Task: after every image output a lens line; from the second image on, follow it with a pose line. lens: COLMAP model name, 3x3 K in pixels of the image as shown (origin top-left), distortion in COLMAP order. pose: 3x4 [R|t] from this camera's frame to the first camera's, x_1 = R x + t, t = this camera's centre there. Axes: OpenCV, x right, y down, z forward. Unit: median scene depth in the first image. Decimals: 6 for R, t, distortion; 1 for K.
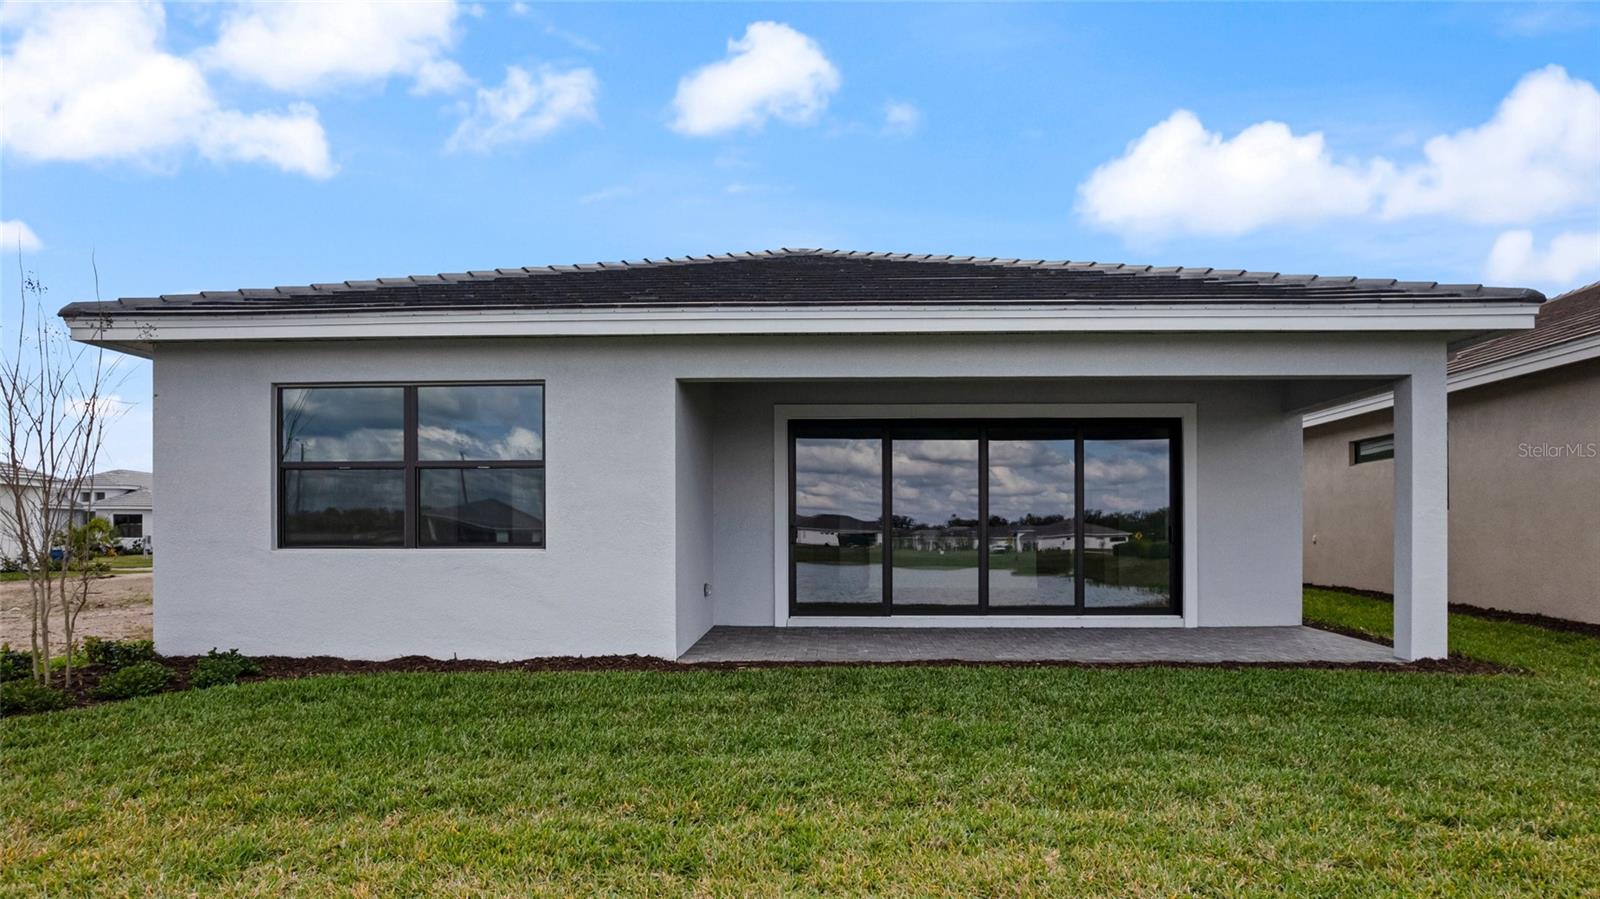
lens RADIAL K [[1045.3, 0, 800.0], [0, 1045.3, 449.5], [0, 0, 1]] dist [-0.080466, 0.079563]
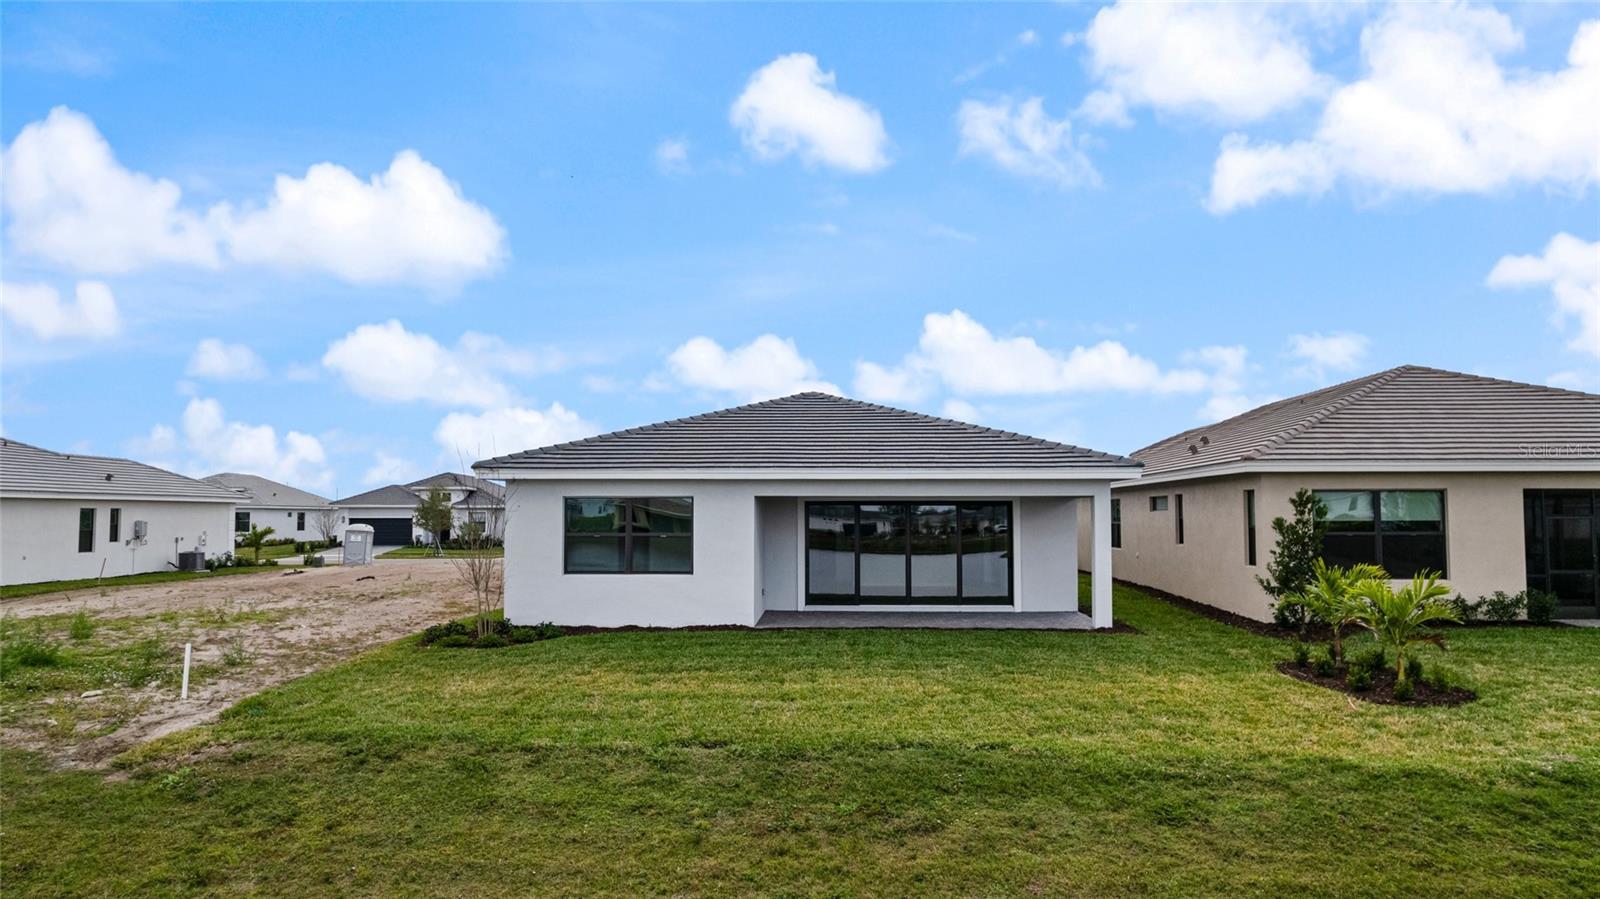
lens RADIAL K [[1045.3, 0, 800.0], [0, 1045.3, 449.5], [0, 0, 1]] dist [-0.080466, 0.079563]
pose [[0.999974, 0.000193, -0.007242, -0.008813], [-0.000066, 0.999845, 0.017584, -0.198137], [0.007244, -0.017583, 0.999819, -1.126585]]
